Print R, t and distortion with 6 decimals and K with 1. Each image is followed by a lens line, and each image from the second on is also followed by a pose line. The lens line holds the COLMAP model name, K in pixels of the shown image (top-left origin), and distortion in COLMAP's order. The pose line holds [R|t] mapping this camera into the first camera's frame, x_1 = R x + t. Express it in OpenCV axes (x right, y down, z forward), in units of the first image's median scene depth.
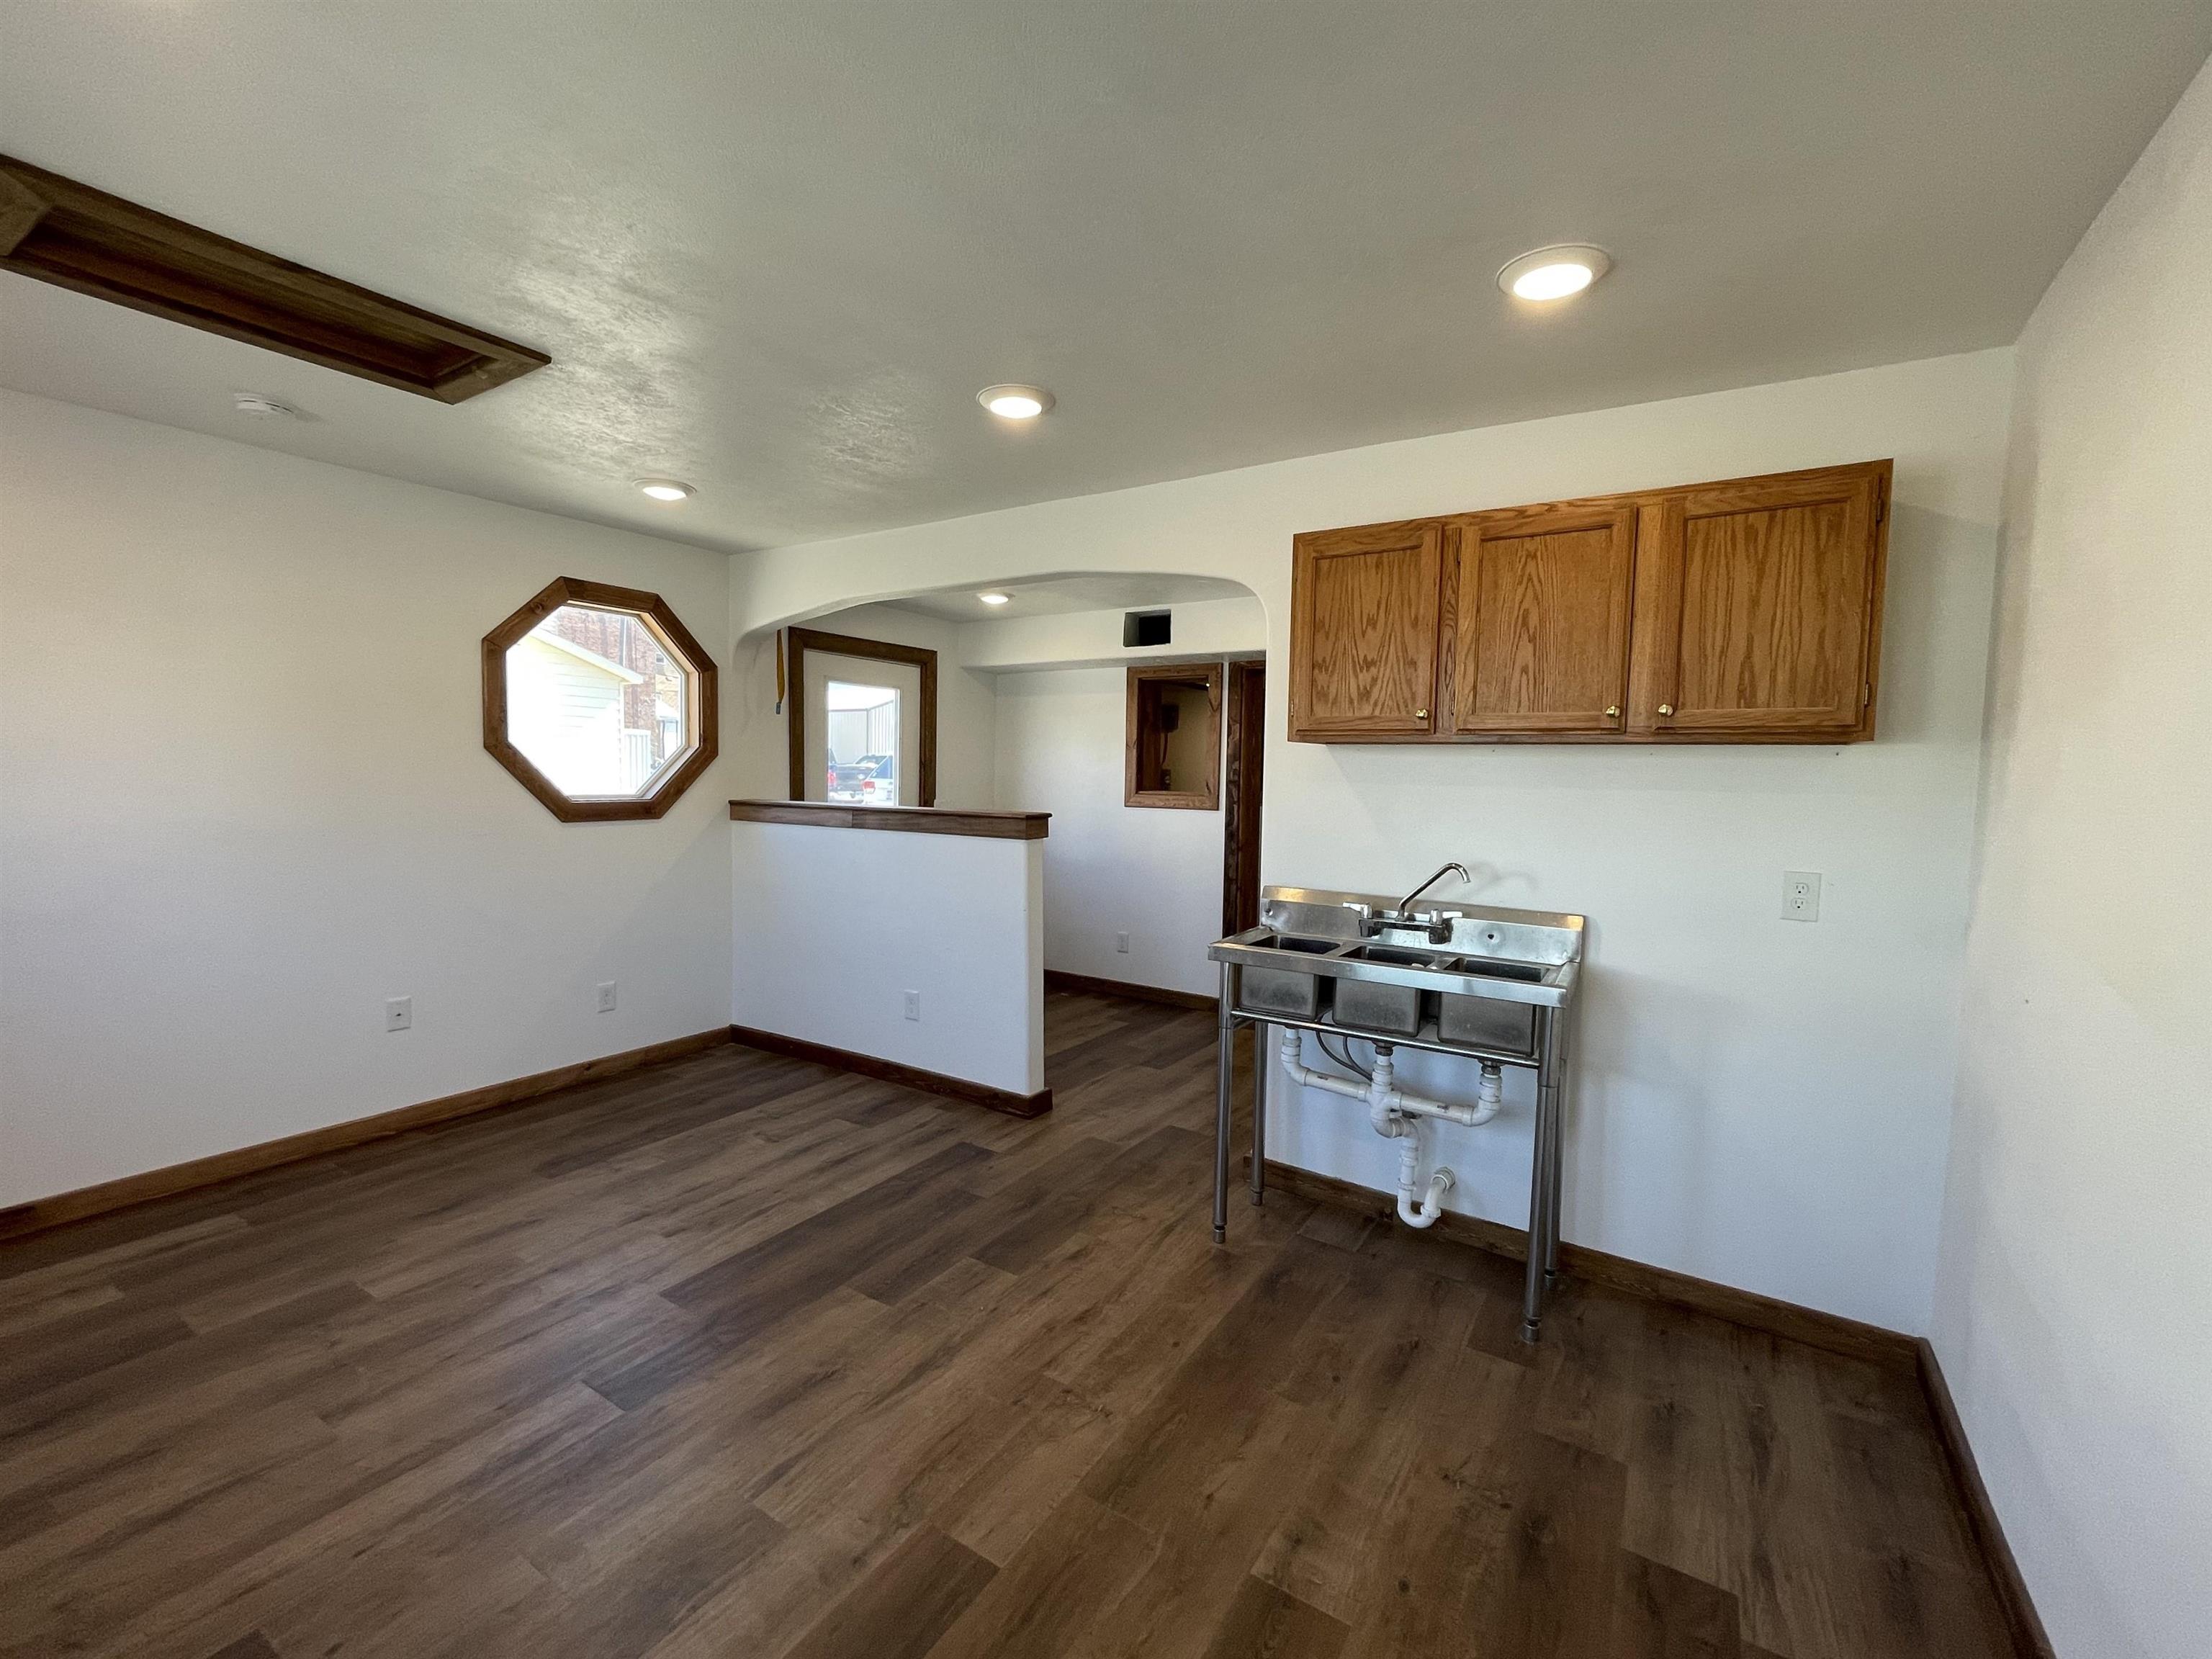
lens RADIAL K [[926.8, 0, 1116.7], [0, 926.8, 824.8], [0, 0, 1]] dist [-0.001380, 0.000303]
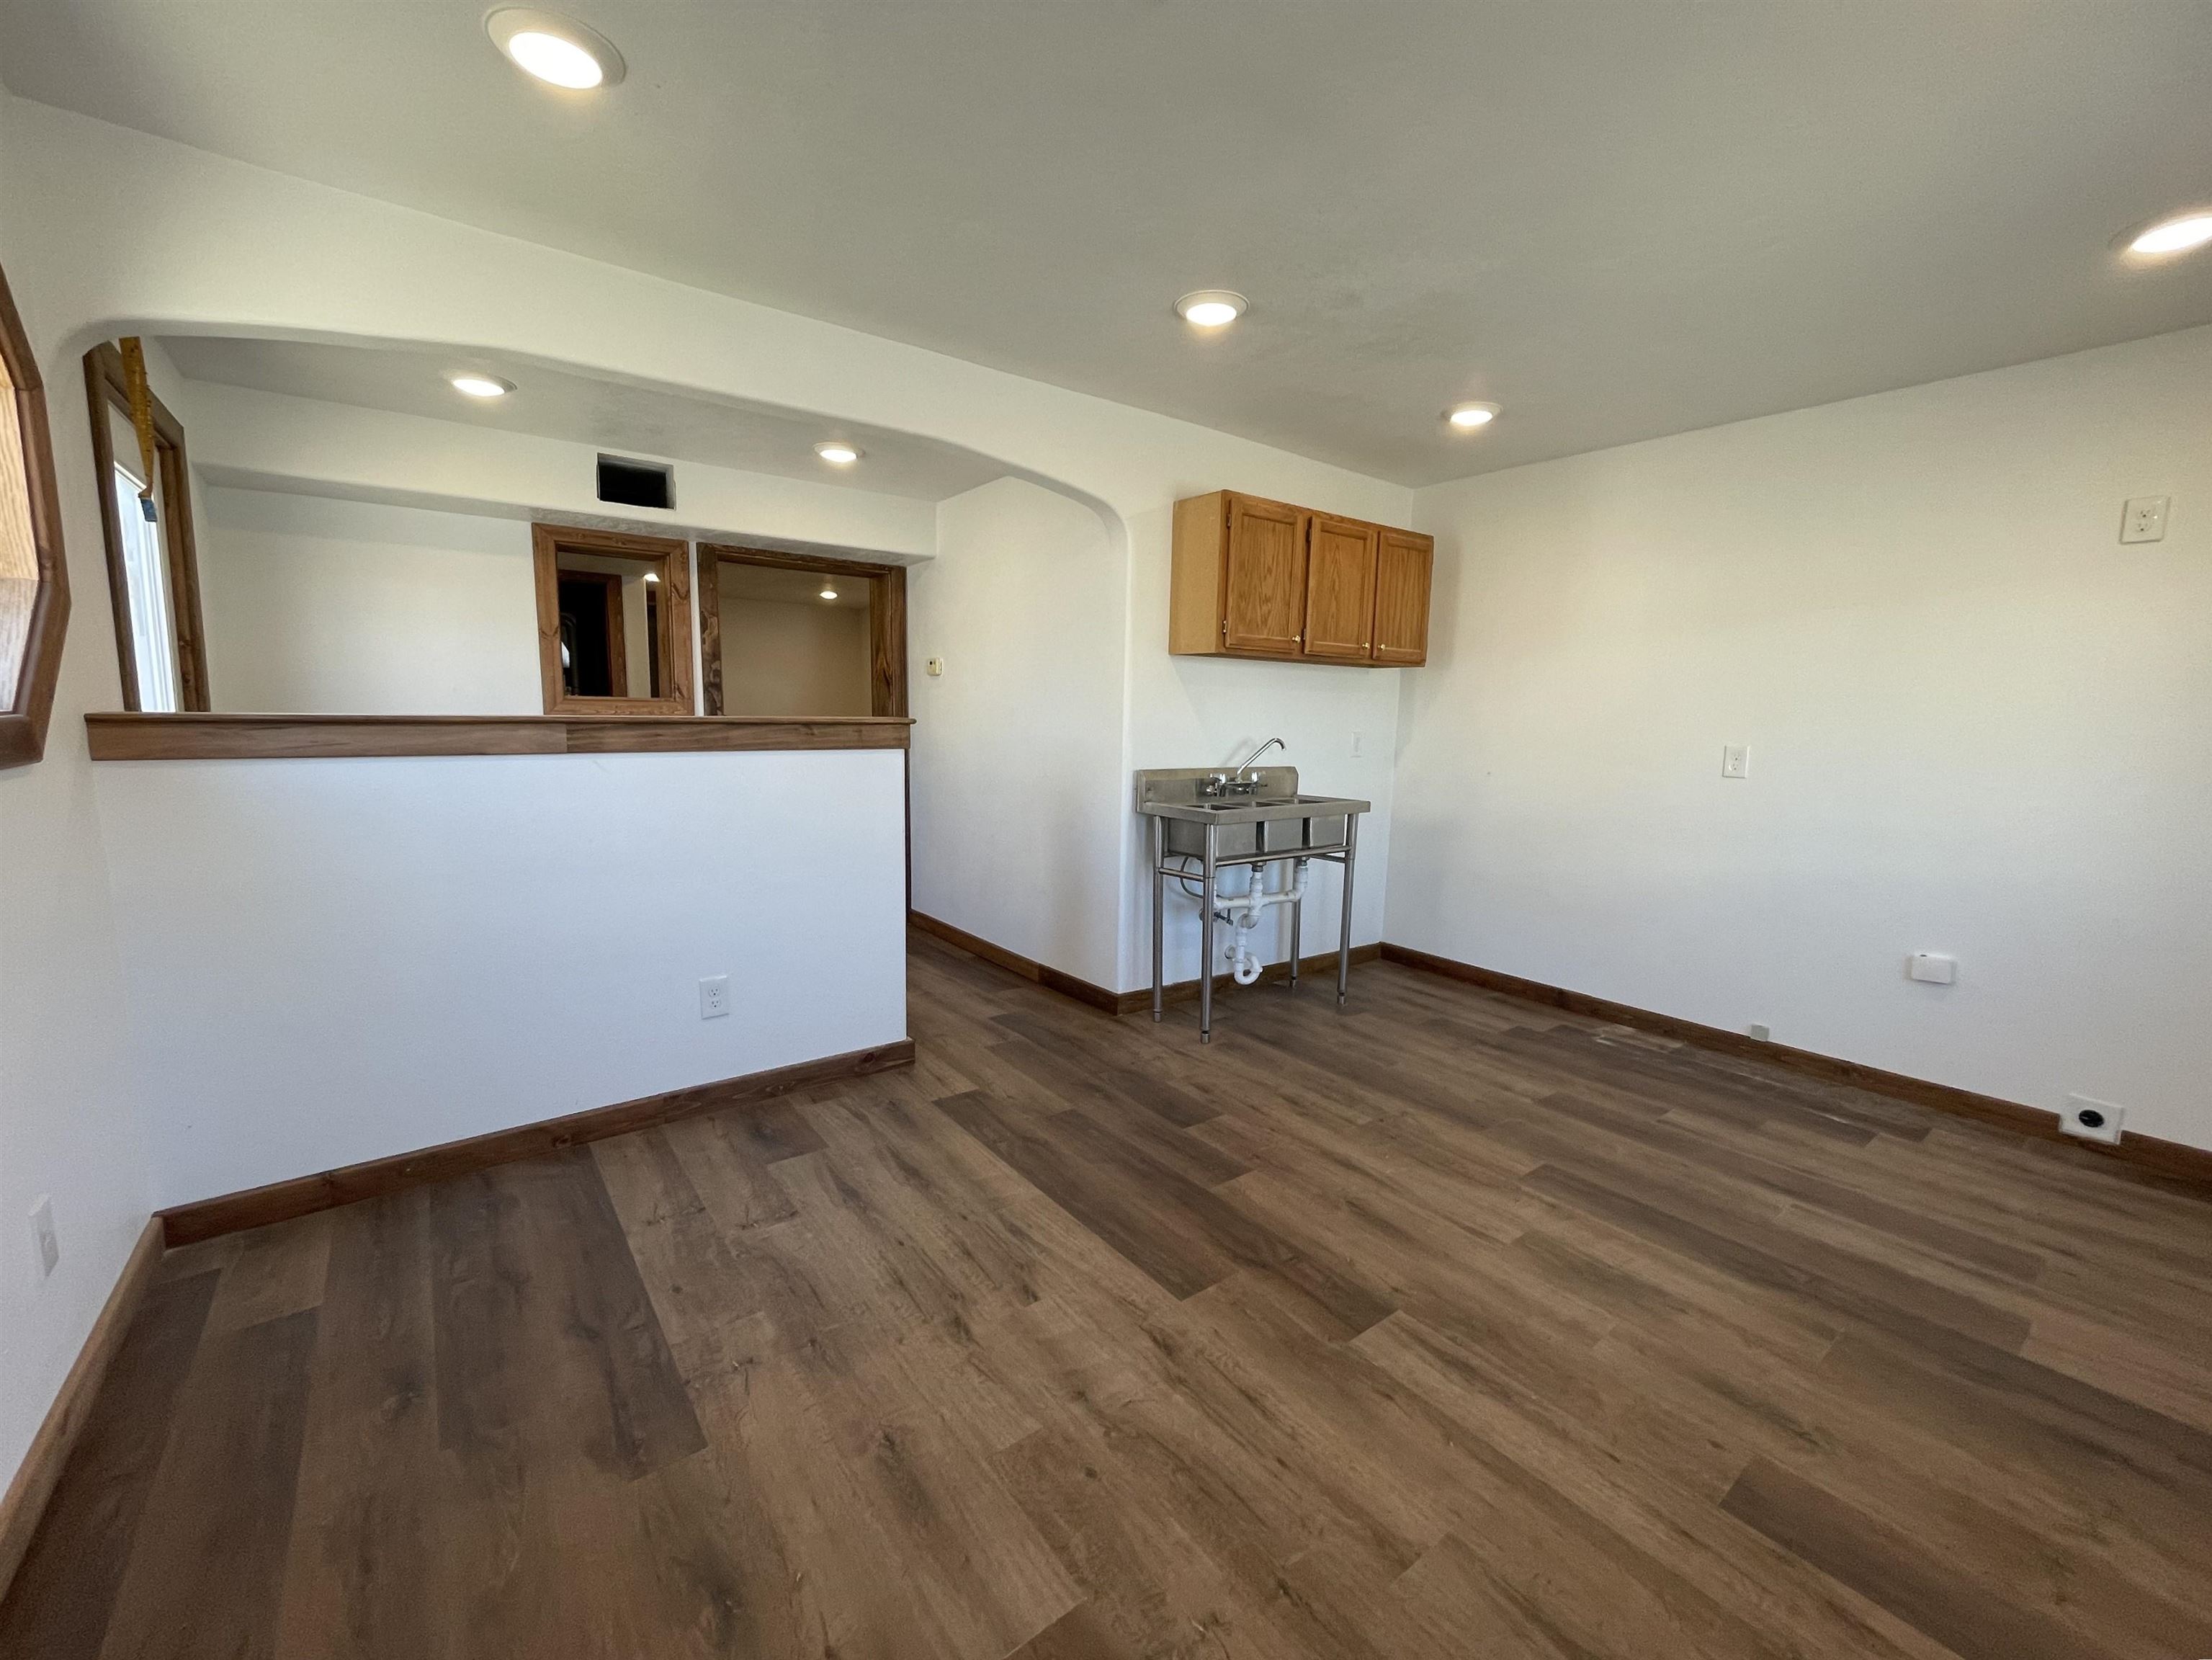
lens RADIAL K [[895.4, 0, 1113.1], [0, 895.4, 832.0], [0, 0, 1]] dist [-0.002224, -0.000158]
pose [[0.350343, -0.139528, 0.926170, -1.059800], [0.040729, 0.990176, 0.133764, -0.014075], [-0.935735, -0.009141, 0.352584, 0.691037]]
